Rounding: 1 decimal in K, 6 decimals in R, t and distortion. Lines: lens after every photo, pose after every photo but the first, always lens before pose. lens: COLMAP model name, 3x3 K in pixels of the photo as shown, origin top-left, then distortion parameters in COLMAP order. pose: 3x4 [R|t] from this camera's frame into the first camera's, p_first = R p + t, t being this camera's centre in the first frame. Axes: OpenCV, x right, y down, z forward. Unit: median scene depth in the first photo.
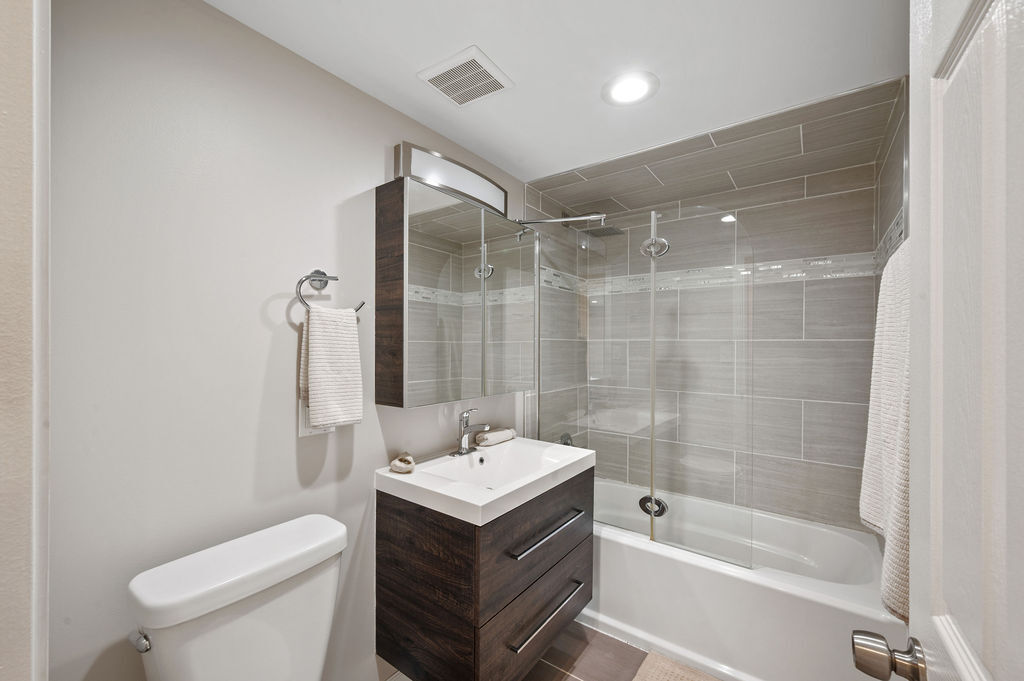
lens RADIAL K [[408.5, 0, 509.7], [0, 408.5, 349.0], [0, 0, 1]] dist [0.001212, 0.000070]
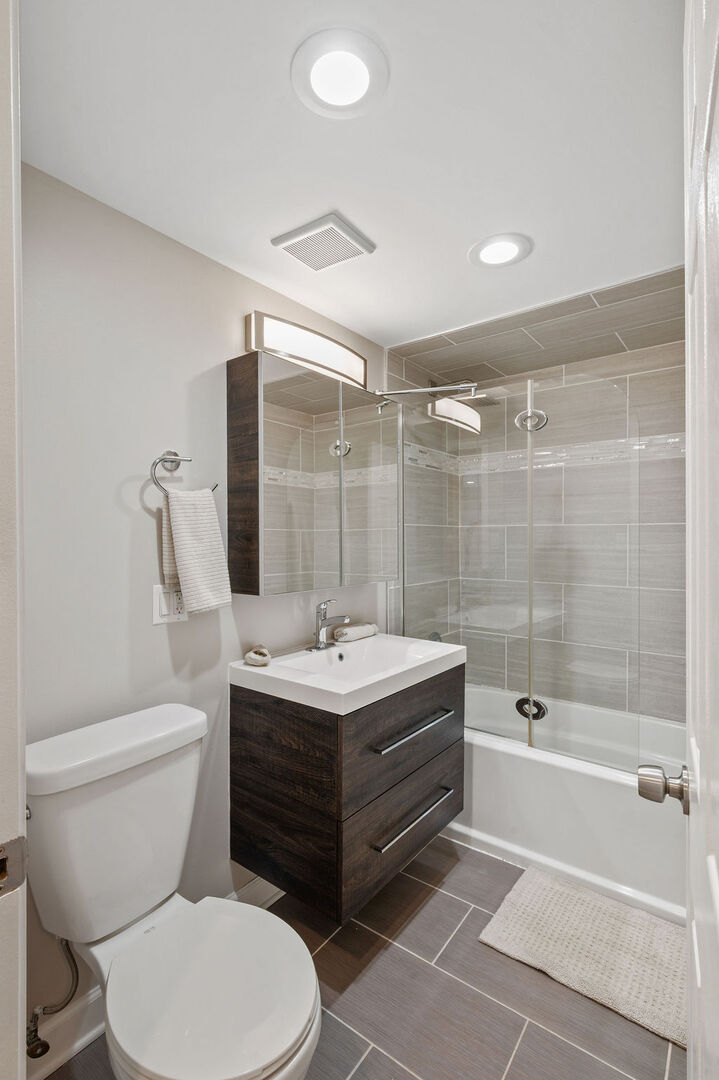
lens RADIAL K [[502.8, 0, 356.3], [0, 502.8, 547.2], [0, 0, 1]] dist [-0.003511, -0.000186]
pose [[0.999714, -0.006033, -0.023130, -0.006324], [0.006293, 0.999918, 0.011179, 0.015242], [0.023061, -0.011321, 0.999670, -0.115916]]
